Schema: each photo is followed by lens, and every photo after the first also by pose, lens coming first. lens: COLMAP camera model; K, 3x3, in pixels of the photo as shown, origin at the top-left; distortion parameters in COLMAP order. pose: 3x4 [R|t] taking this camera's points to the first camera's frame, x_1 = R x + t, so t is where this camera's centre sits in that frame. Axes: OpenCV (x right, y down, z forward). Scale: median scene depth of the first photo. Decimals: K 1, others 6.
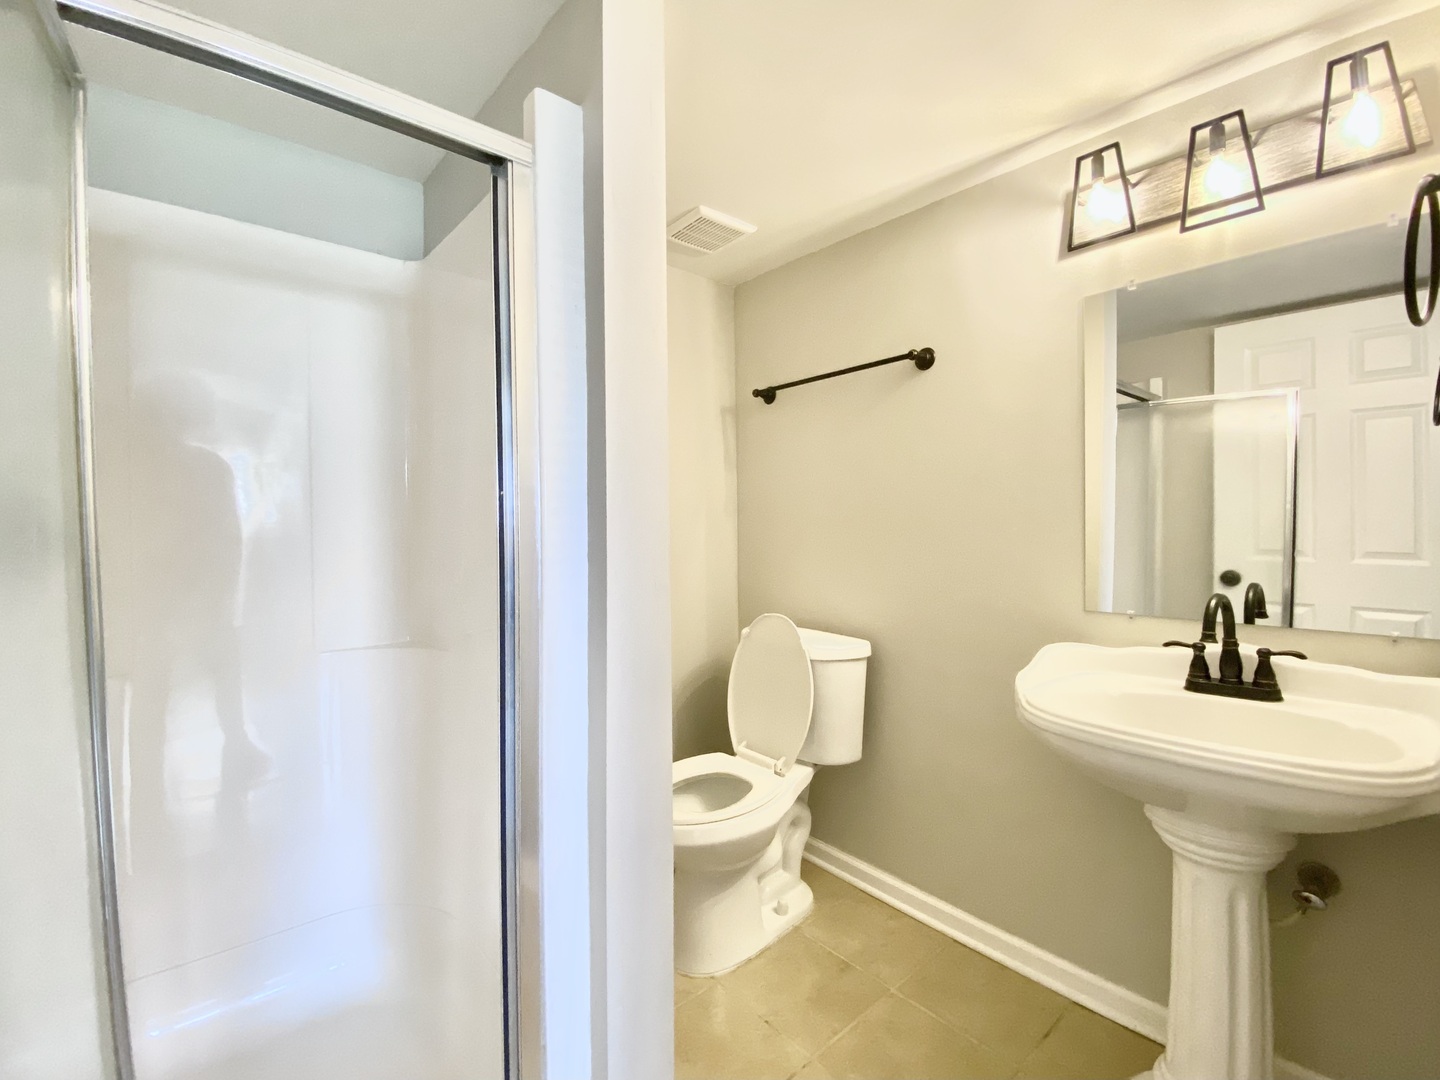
lens RADIAL K [[575.2, 0, 715.0], [0, 575.2, 537.2], [0, 0, 1]] dist [0.051431, -0.027805]
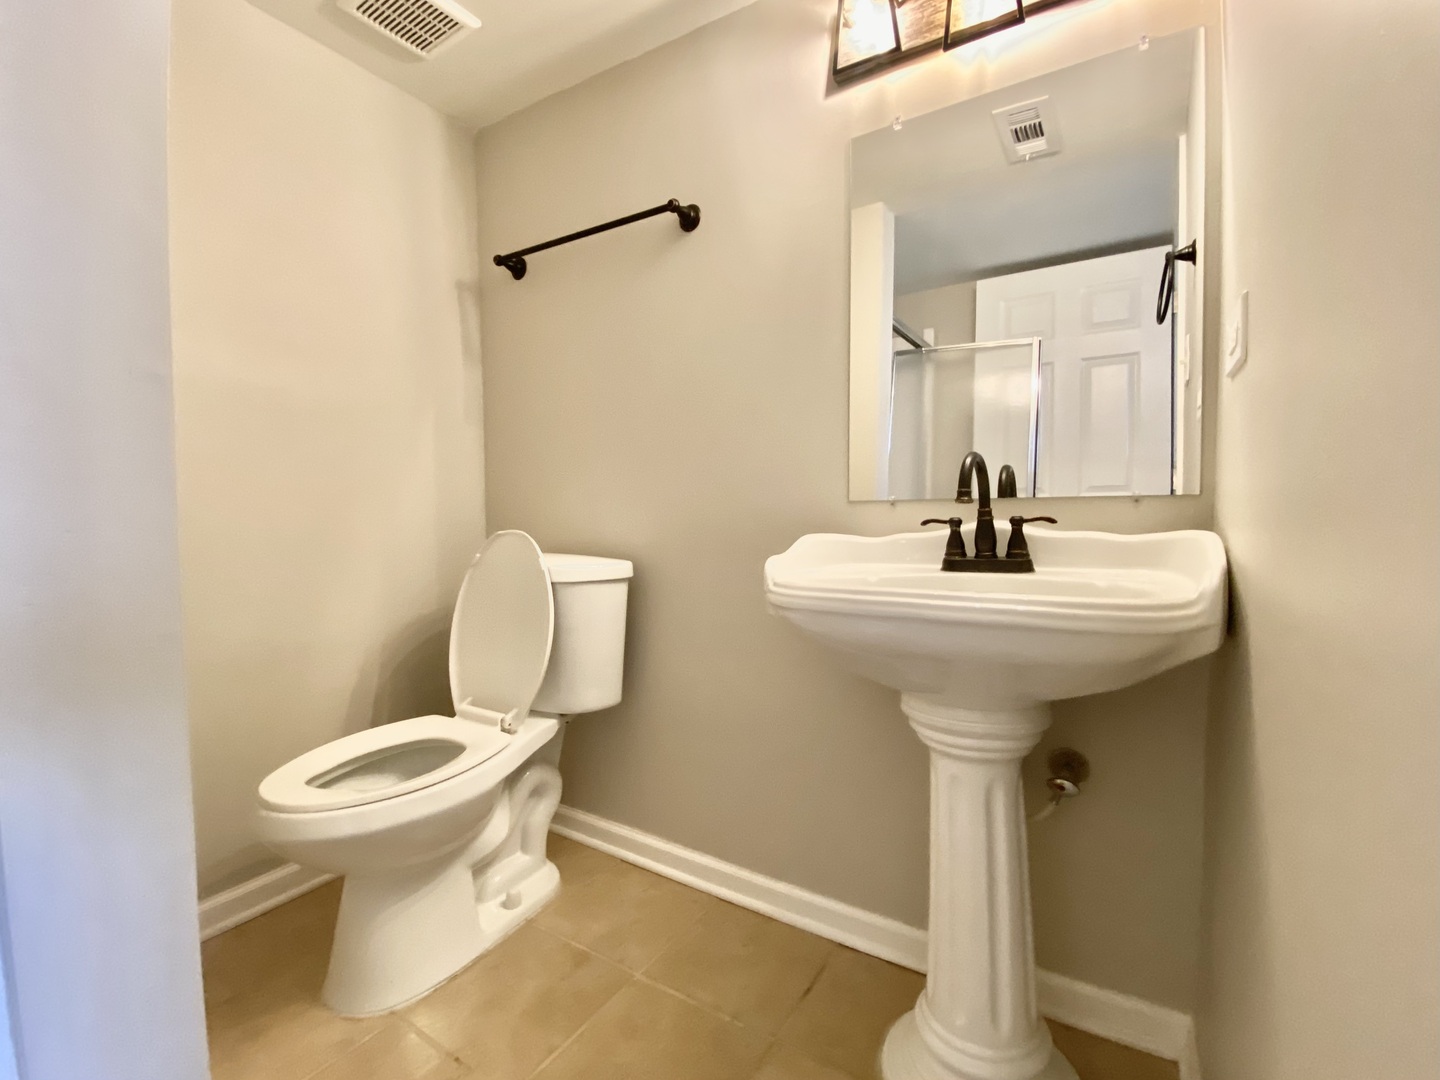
lens RADIAL K [[575.2, 0, 715.0], [0, 575.2, 537.2], [0, 0, 1]] dist [0.051431, -0.027805]
pose [[0.960553, -0.008316, 0.277972, 0.179111], [0.003578, 0.999840, 0.017546, 0.152461], [-0.278073, -0.015859, 0.960429, 0.202270]]
